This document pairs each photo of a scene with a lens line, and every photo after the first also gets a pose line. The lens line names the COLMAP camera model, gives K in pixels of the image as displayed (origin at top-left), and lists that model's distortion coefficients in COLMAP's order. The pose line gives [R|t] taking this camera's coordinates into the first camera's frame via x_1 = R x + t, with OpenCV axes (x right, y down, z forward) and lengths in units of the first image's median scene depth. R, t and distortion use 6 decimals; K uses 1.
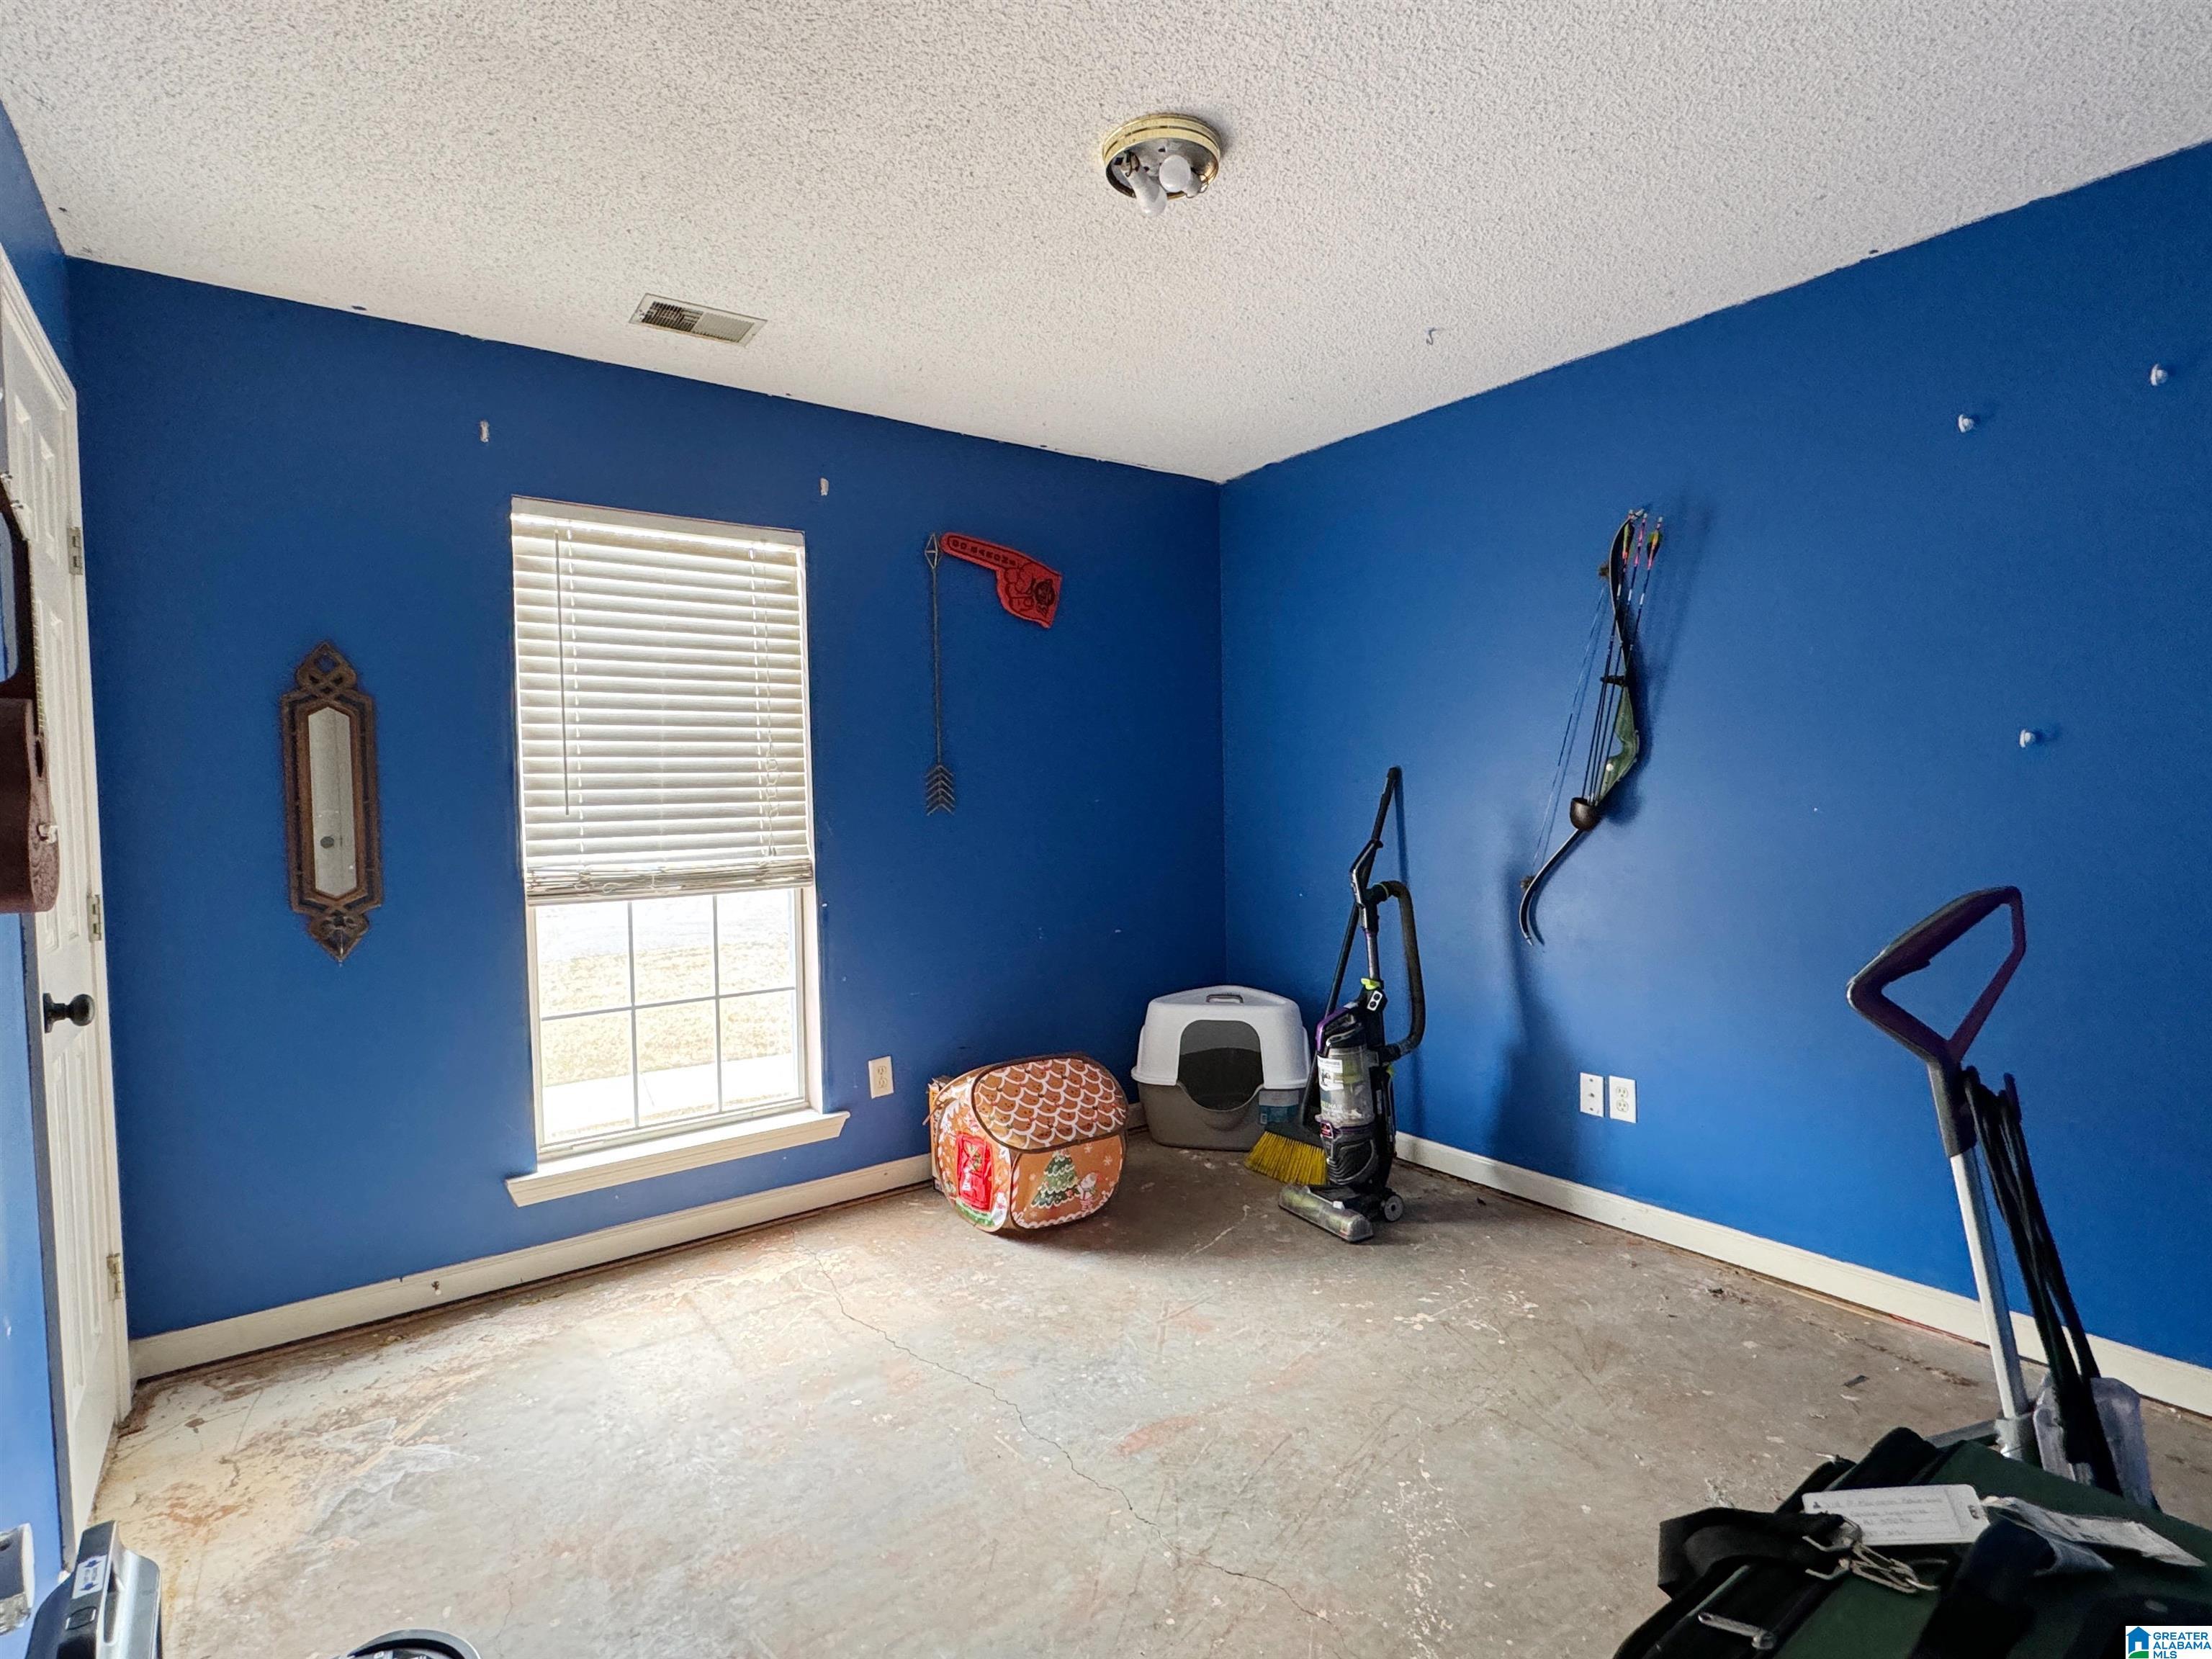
lens RADIAL K [[1092.7, 0, 1099.2], [0, 1092.7, 830.6], [0, 0, 1]] dist [0.000172, 0.000534]
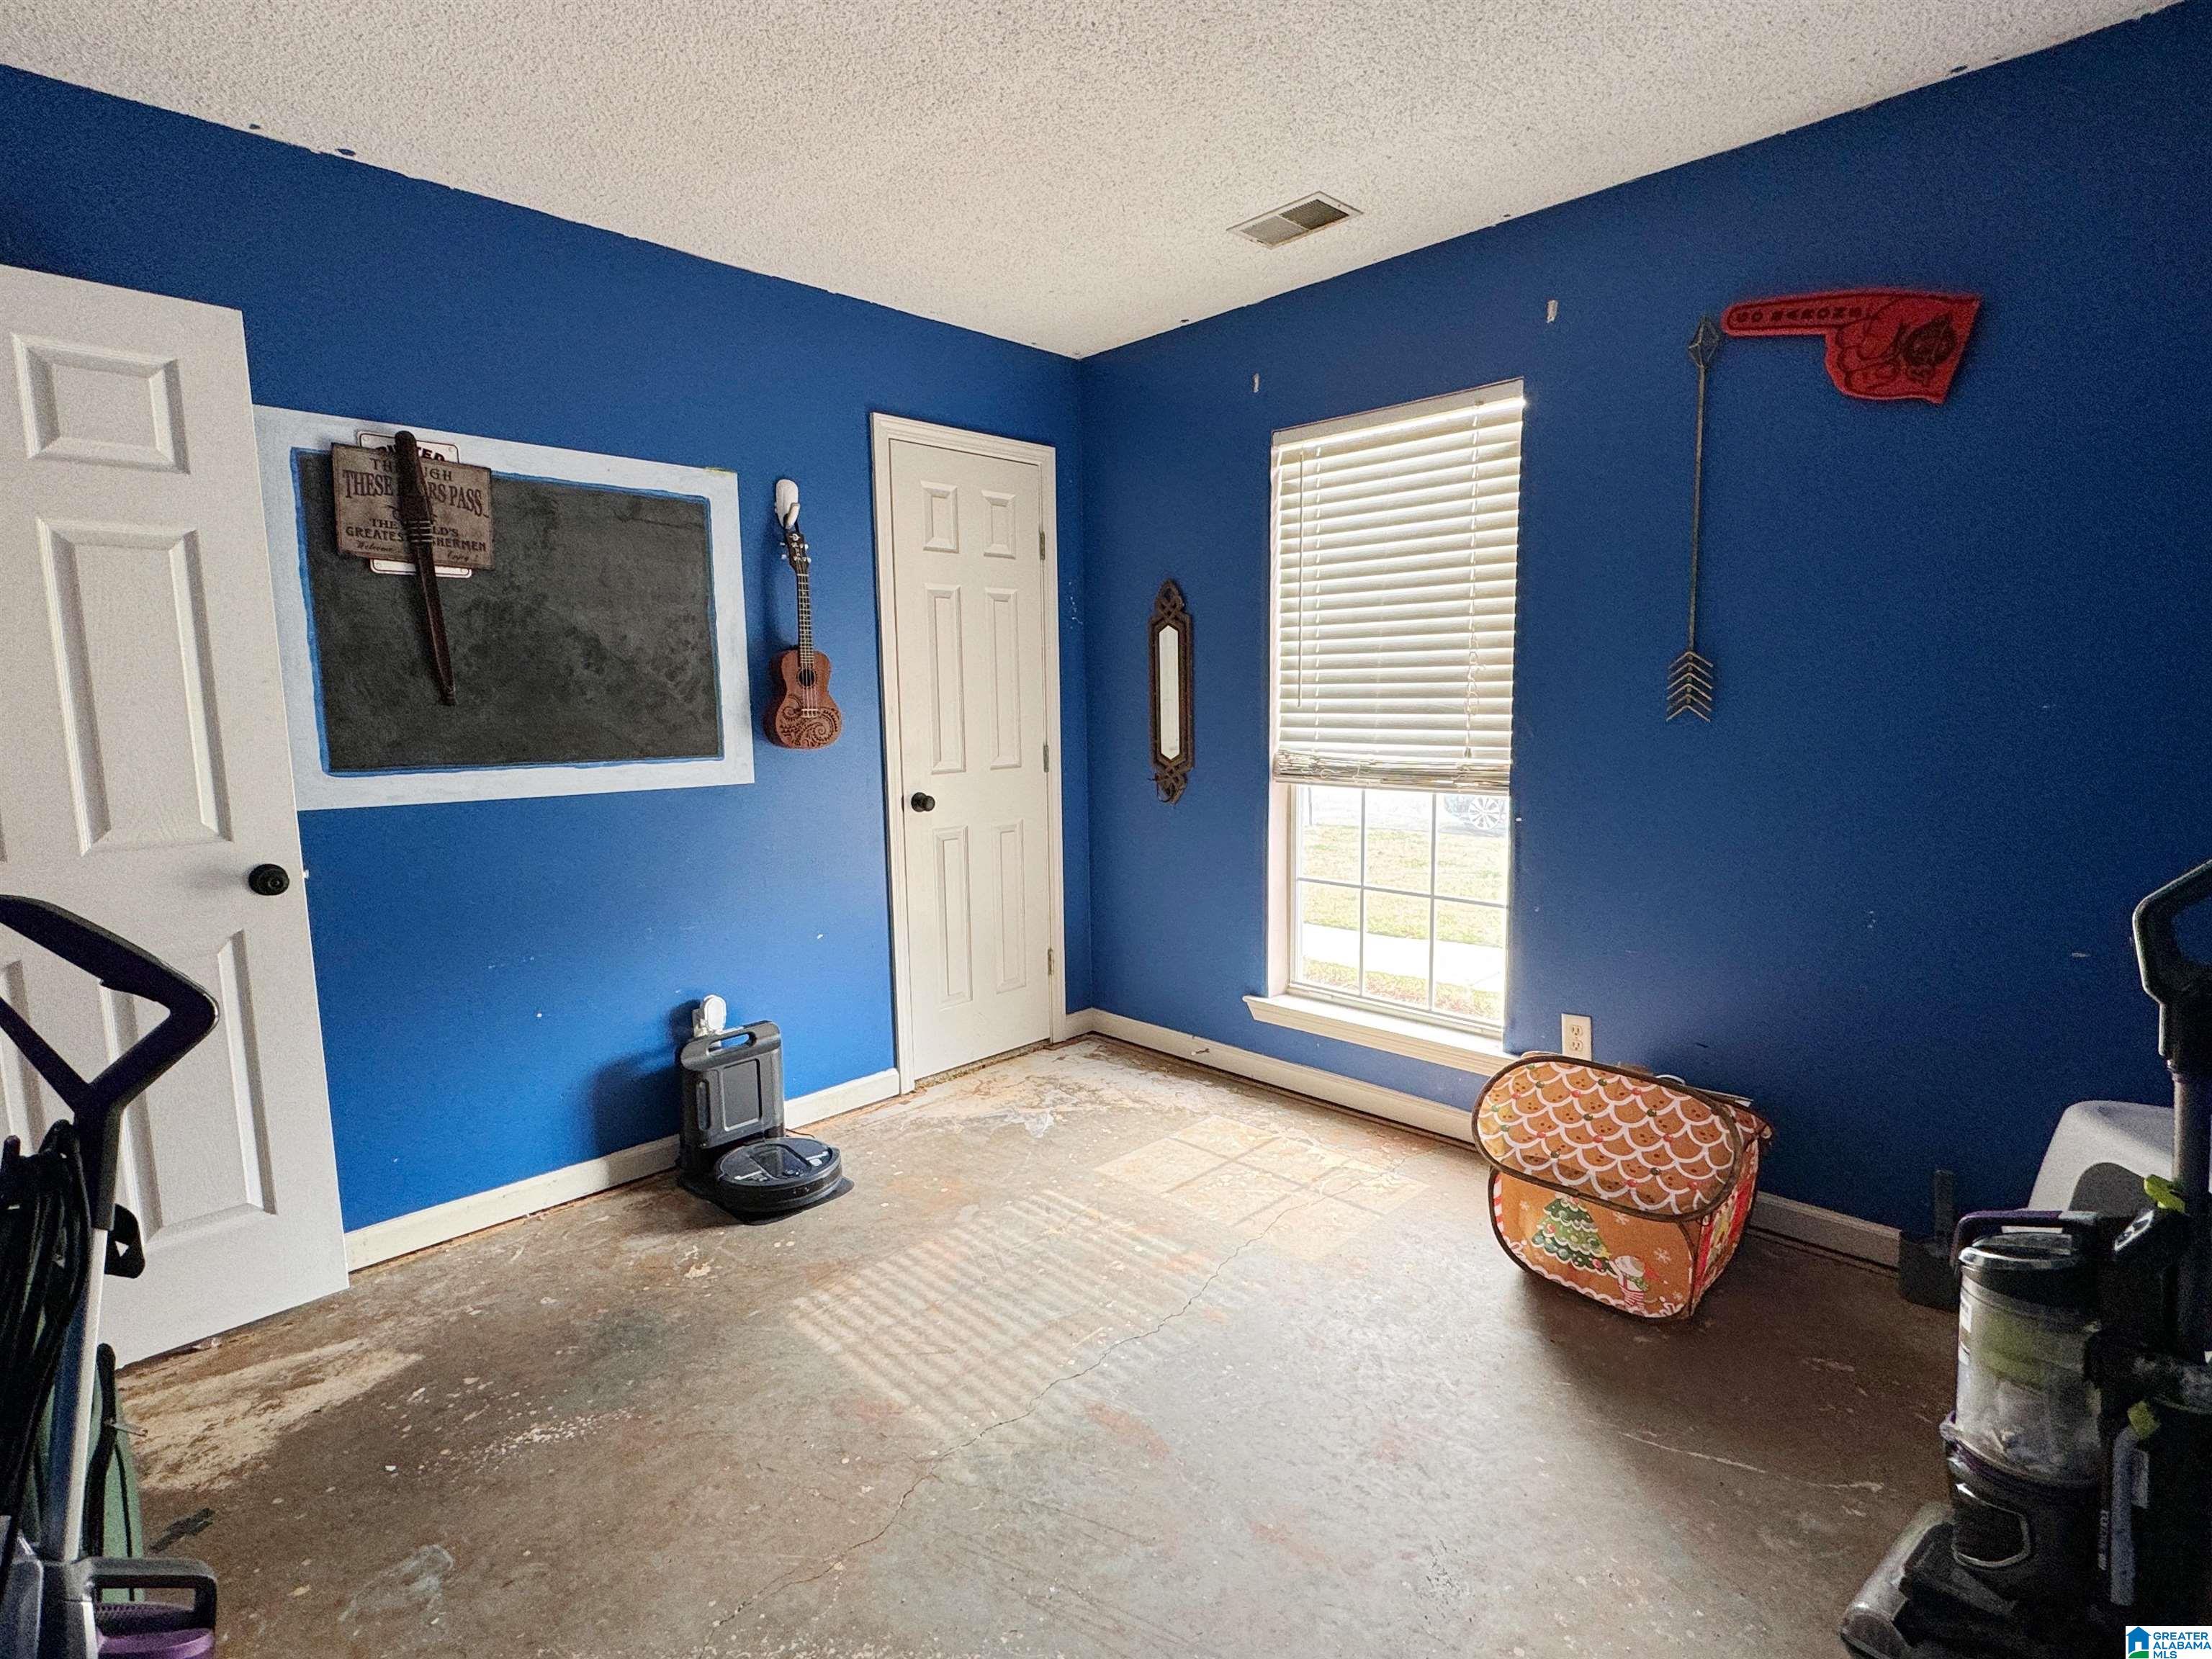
lens RADIAL K [[1092.7, 0, 1099.2], [0, 1092.7, 830.6], [0, 0, 1]] dist [0.000172, 0.000534]
pose [[0.153134, 0.143824, -0.977683, 0.592097], [-0.025547, 0.989598, 0.141575, -0.040424], [0.987875, 0.003296, 0.155215, 0.582581]]
